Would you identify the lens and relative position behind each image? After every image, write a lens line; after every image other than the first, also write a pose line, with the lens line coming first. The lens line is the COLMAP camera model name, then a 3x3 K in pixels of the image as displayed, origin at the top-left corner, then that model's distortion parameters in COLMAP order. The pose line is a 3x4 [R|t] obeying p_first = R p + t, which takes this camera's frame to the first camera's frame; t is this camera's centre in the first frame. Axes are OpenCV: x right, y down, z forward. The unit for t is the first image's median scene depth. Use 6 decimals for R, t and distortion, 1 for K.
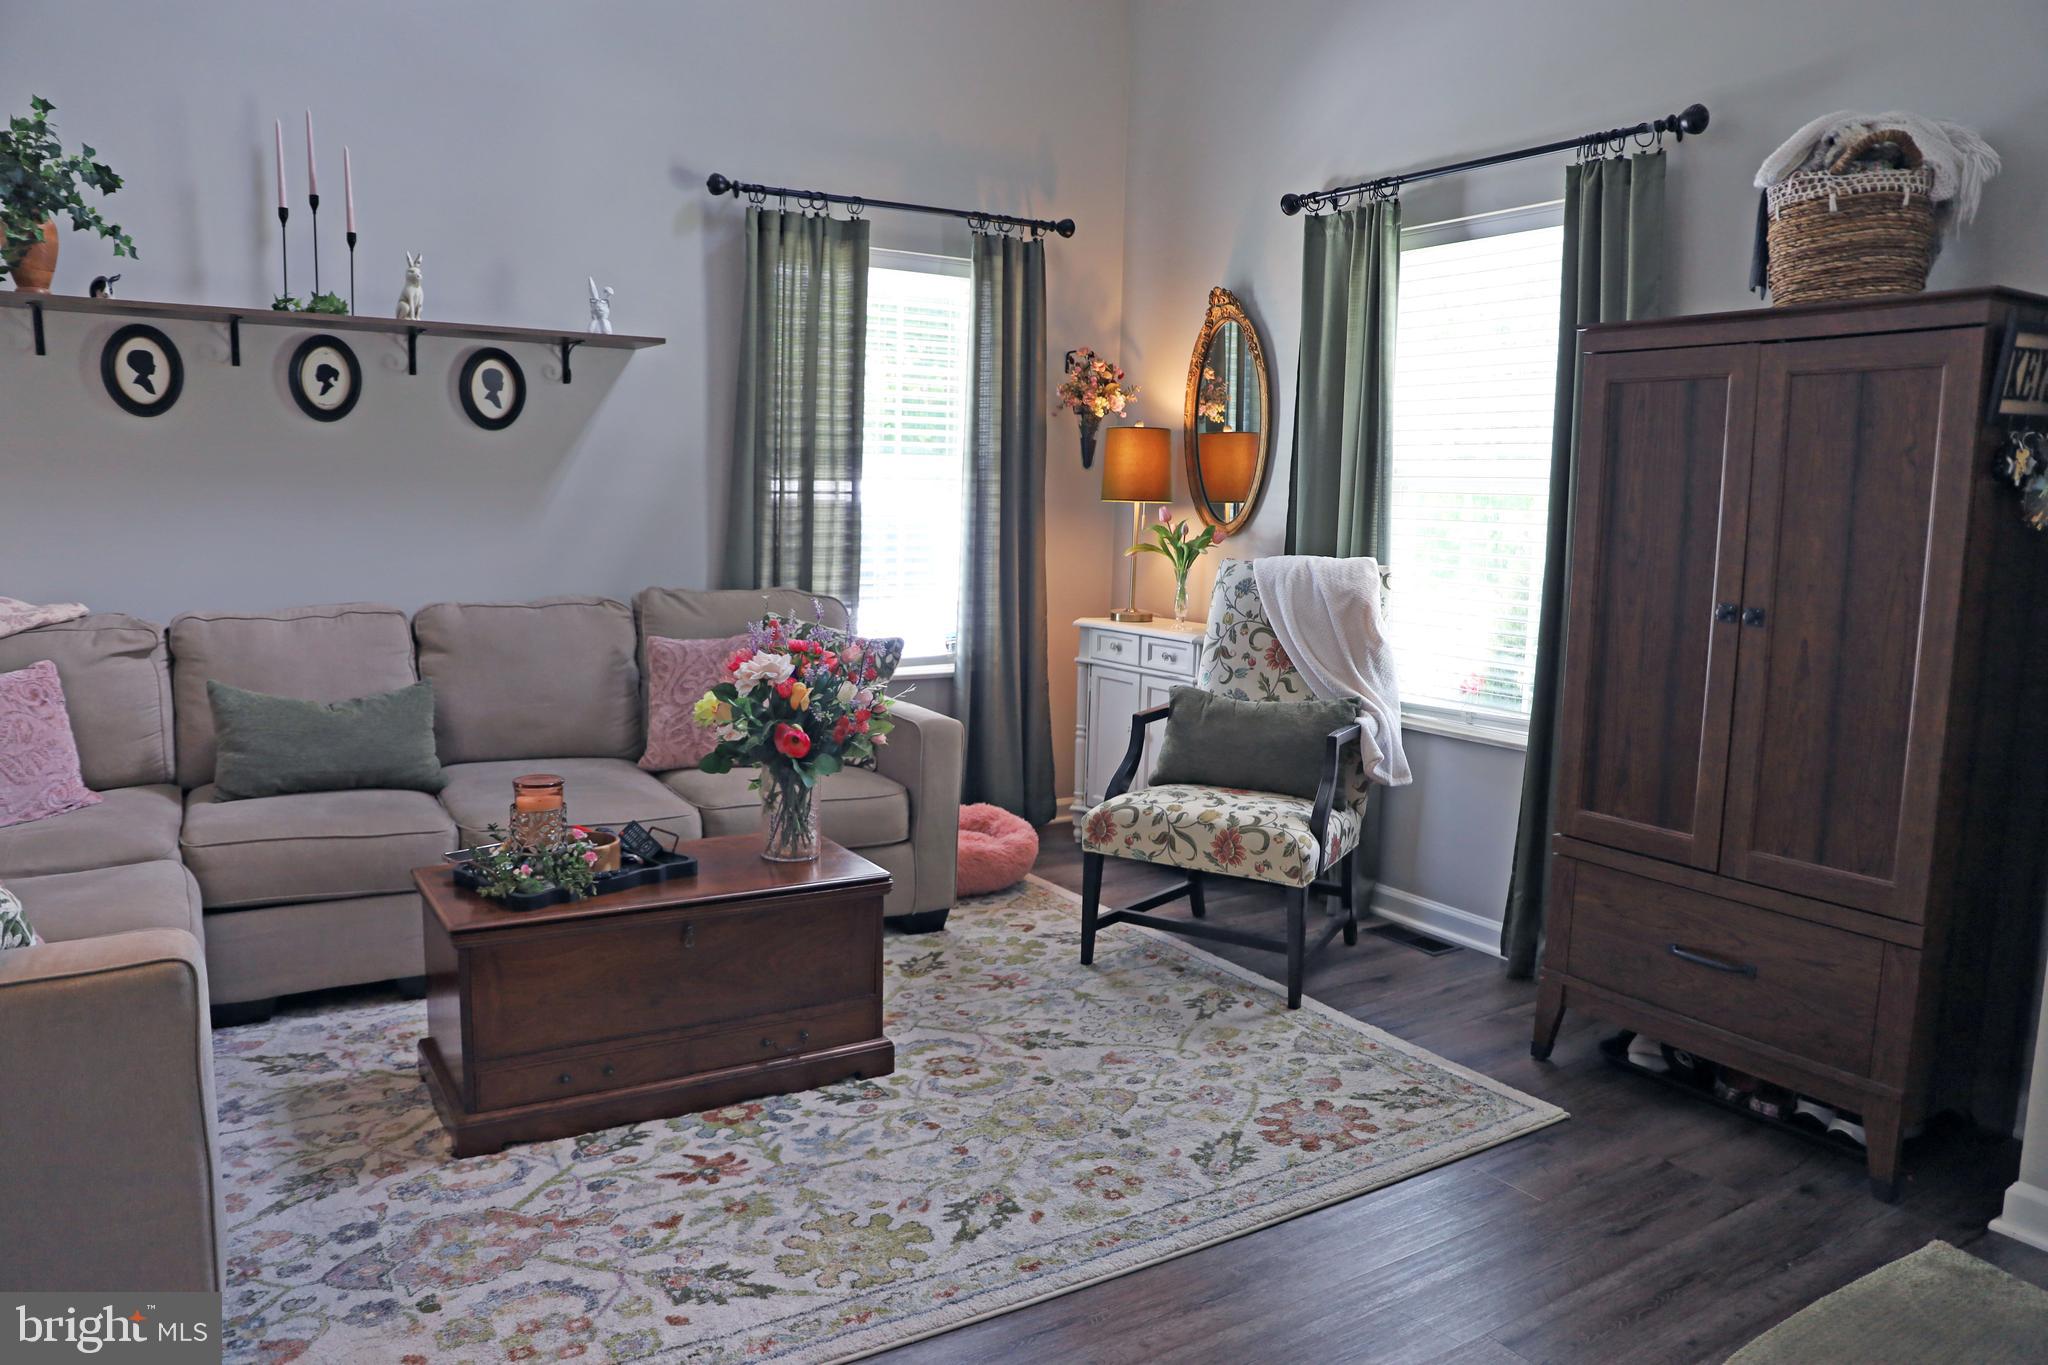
lens RADIAL K [[1390.3, 0, 1022.1], [0, 1390.3, 675.5], [0, 0, 1]] dist [-0.137254, 0.097649]
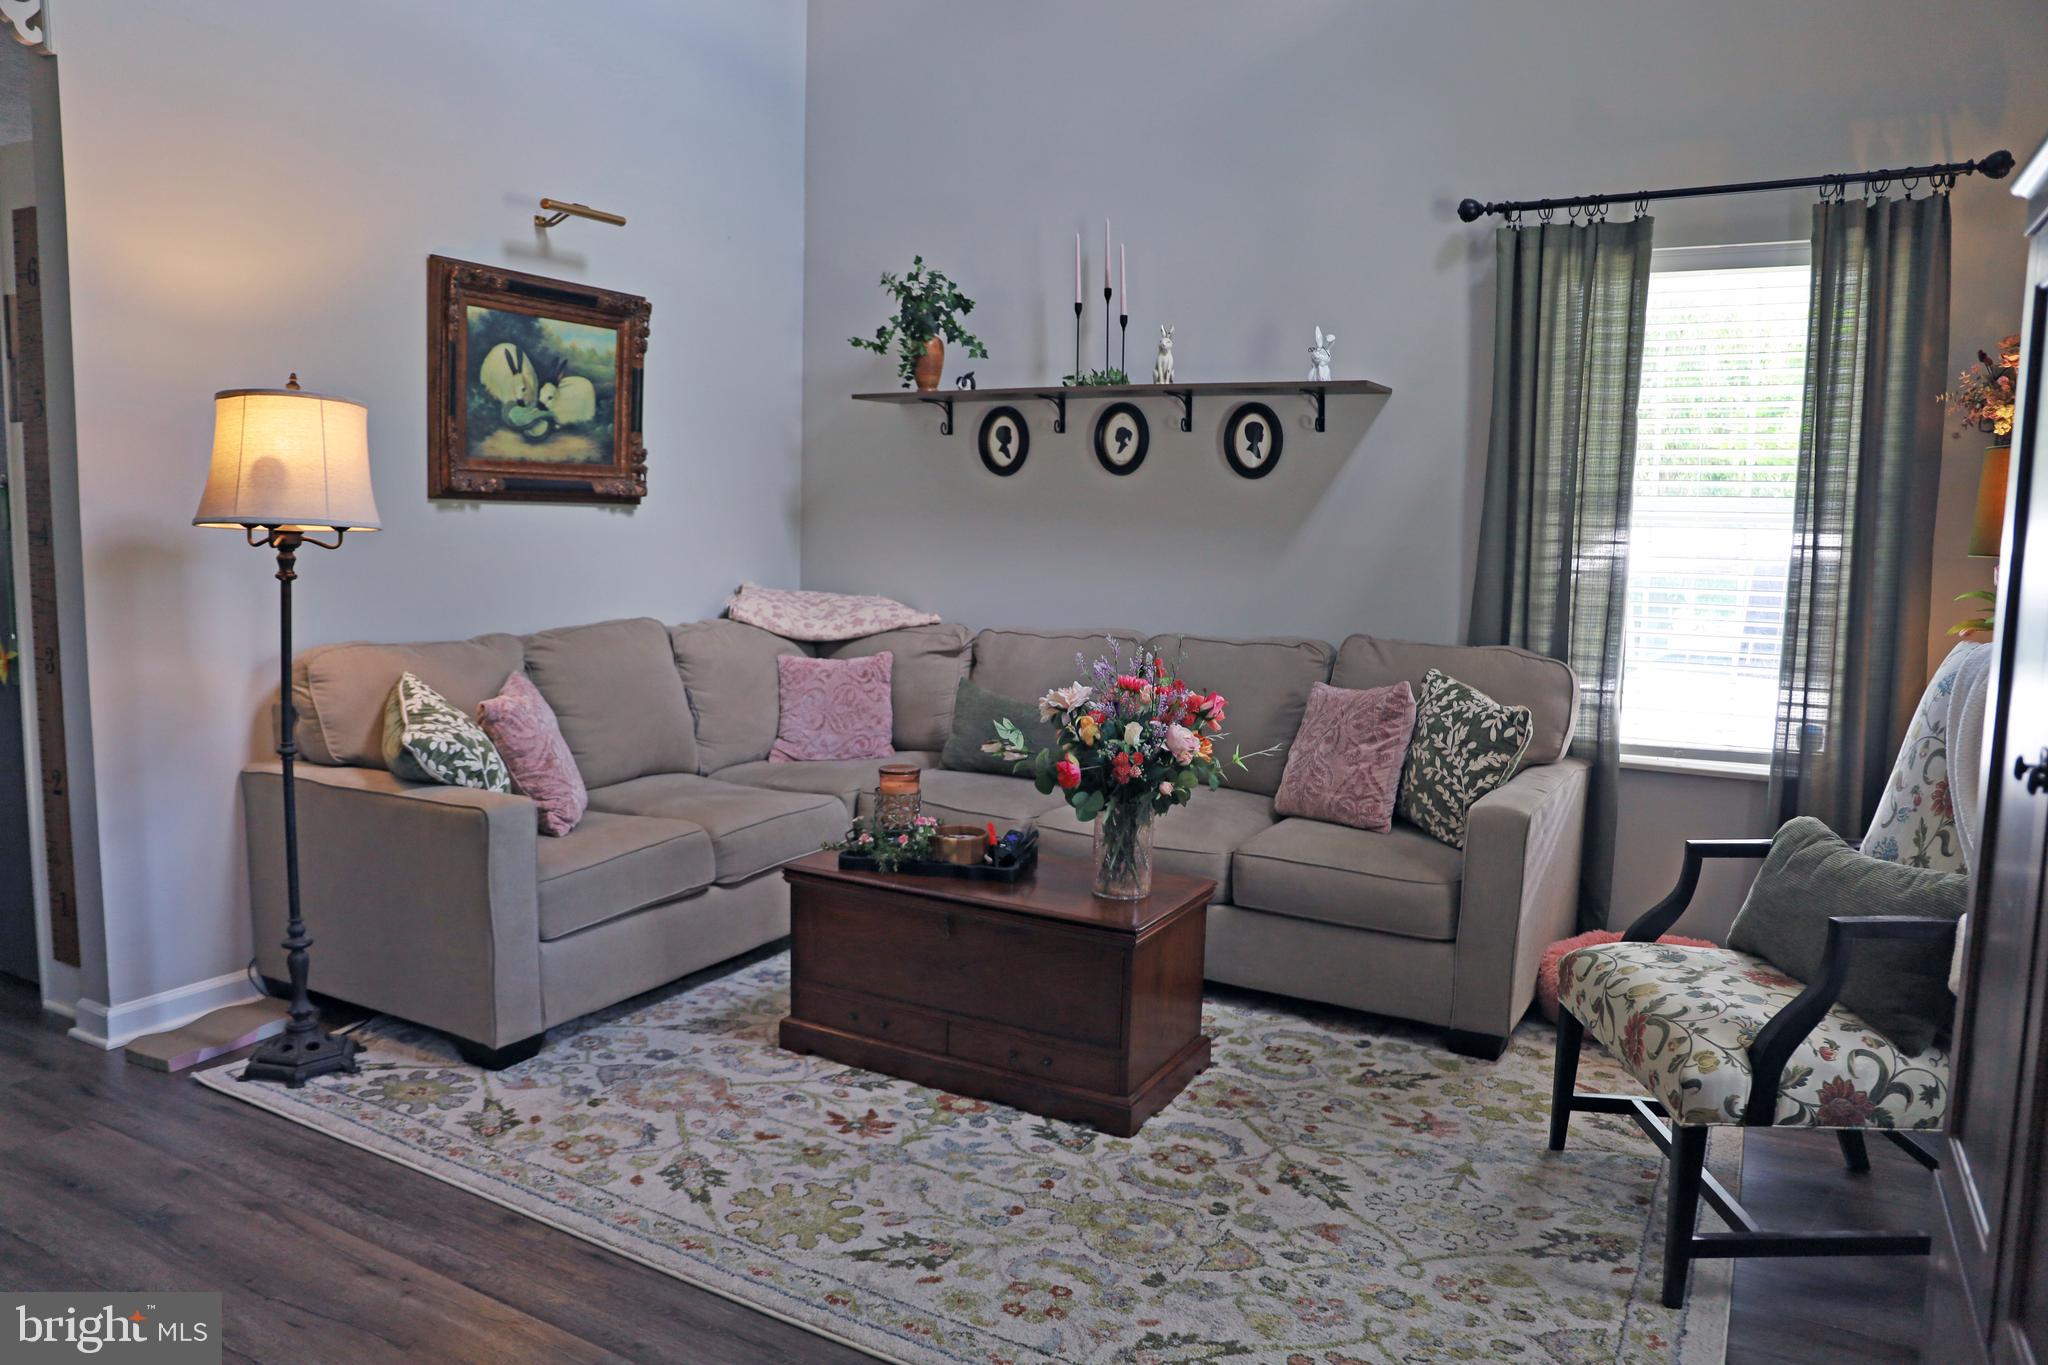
lens RADIAL K [[1390.3, 0, 1022.1], [0, 1390.3, 675.5], [0, 0, 1]] dist [-0.137254, 0.097649]
pose [[0.481779, 0.079717, -0.872659, 0.613352], [-0.121707, 0.992289, 0.023453, -0.037533], [0.867800, 0.094910, 0.487766, 0.408097]]
